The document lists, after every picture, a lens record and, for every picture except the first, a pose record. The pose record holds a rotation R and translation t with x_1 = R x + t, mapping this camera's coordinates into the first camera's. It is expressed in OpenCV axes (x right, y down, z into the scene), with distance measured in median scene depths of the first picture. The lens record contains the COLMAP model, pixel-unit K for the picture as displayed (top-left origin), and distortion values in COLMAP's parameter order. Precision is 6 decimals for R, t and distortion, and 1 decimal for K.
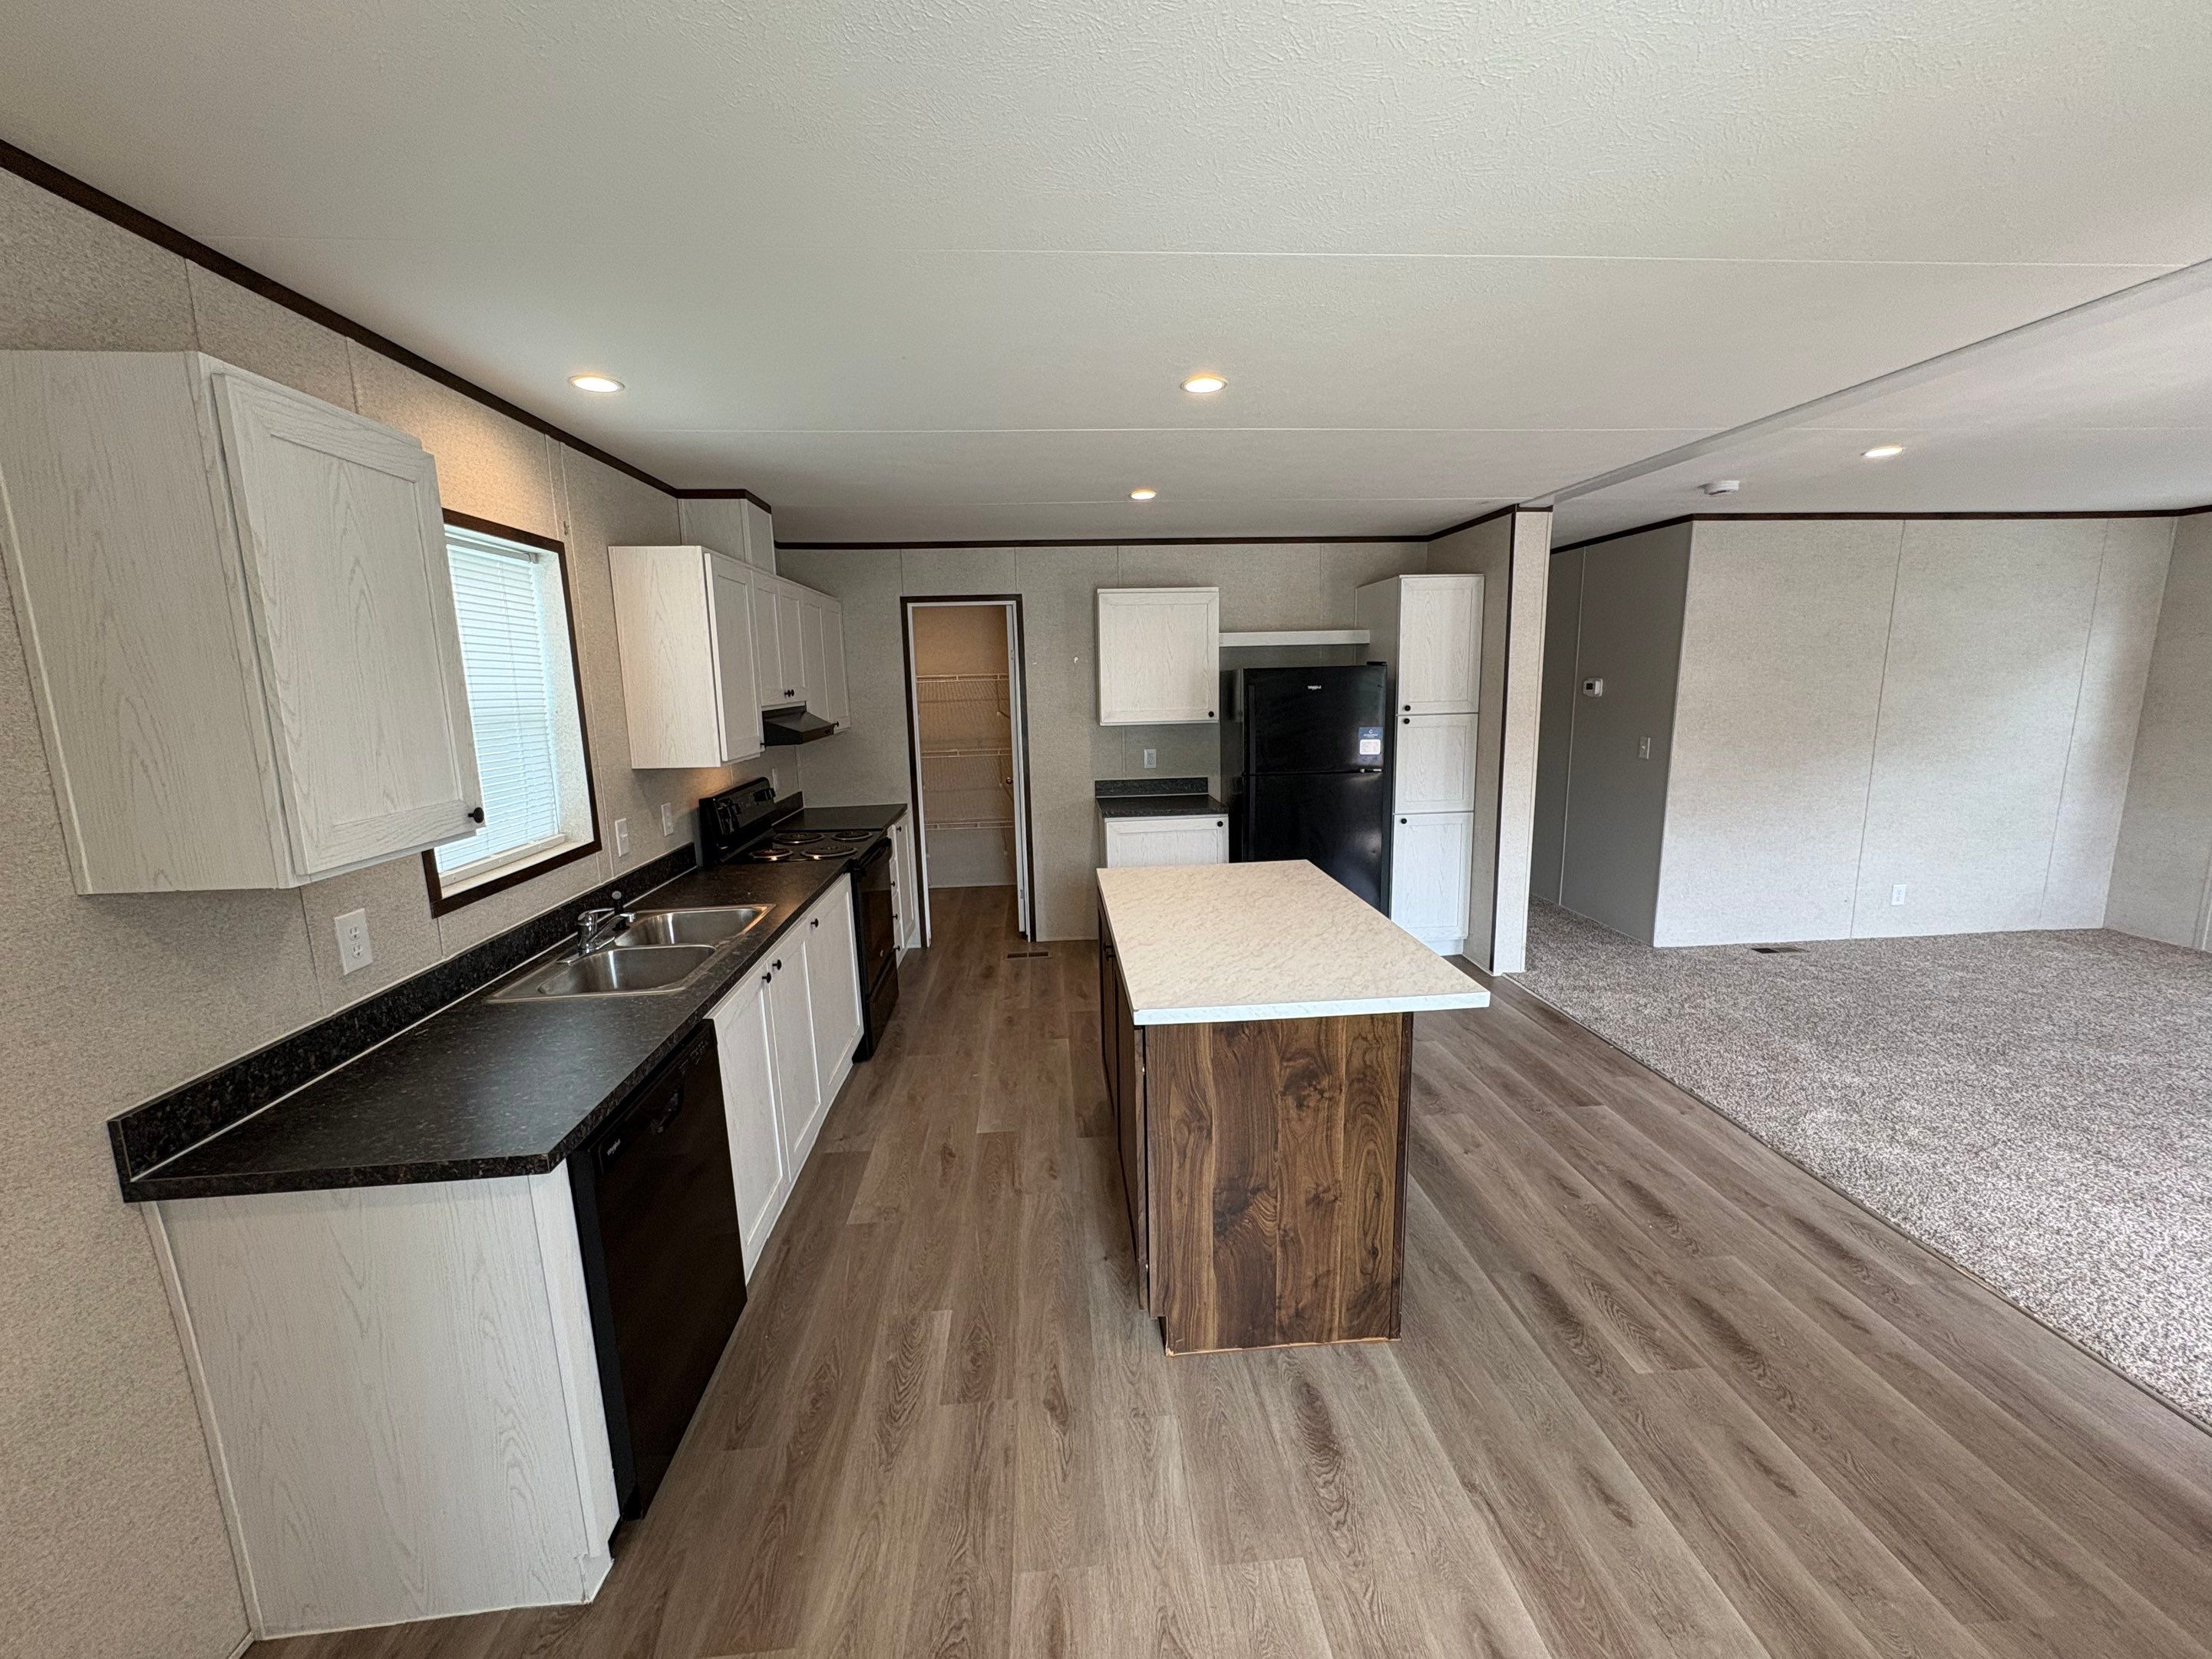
lens RADIAL K [[876.9, 0, 1106.0], [0, 876.9, 829.5], [0, 0, 1]] dist [0.001091, -0.000047]
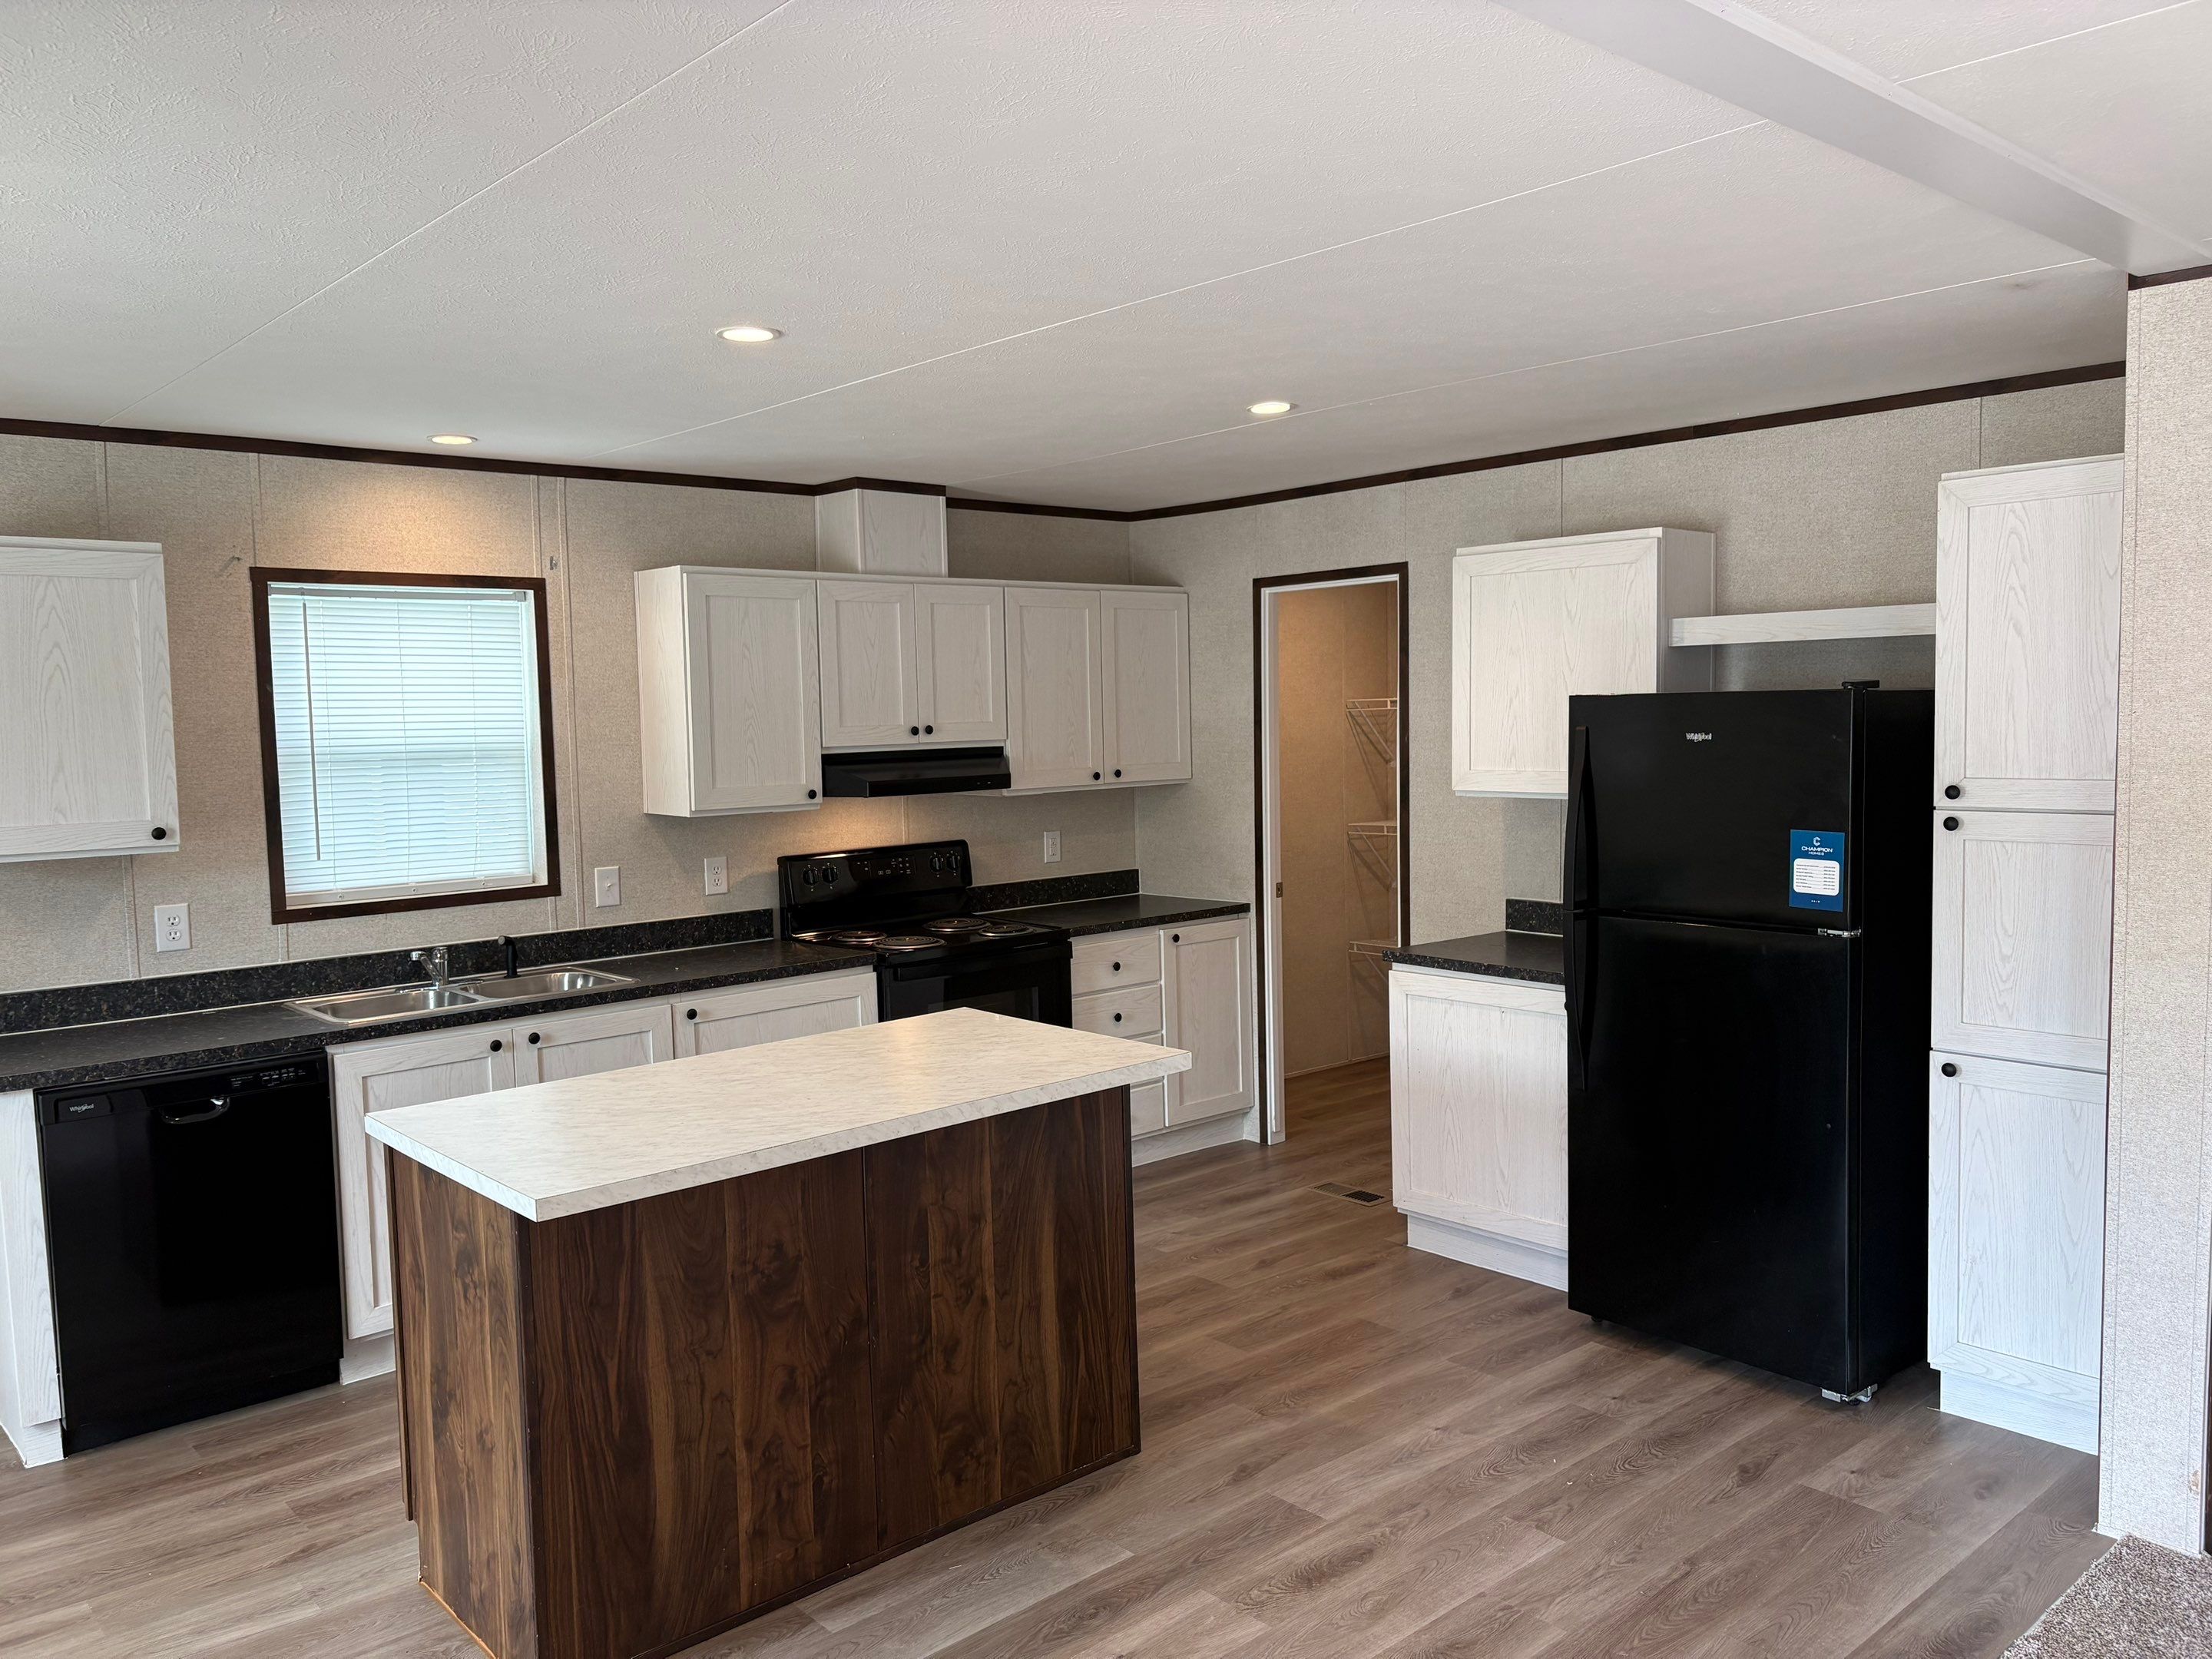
lens RADIAL K [[1662.4, 0, 1106.0], [0, 1662.4, 829.5], [0, 0, 1]] dist [0.038239, -0.040950]
pose [[0.605908, 0.068556, -0.792575, 0.720576], [-0.129172, 0.991537, -0.012983, -0.060240], [0.784978, 0.110245, 0.609636, 0.218367]]
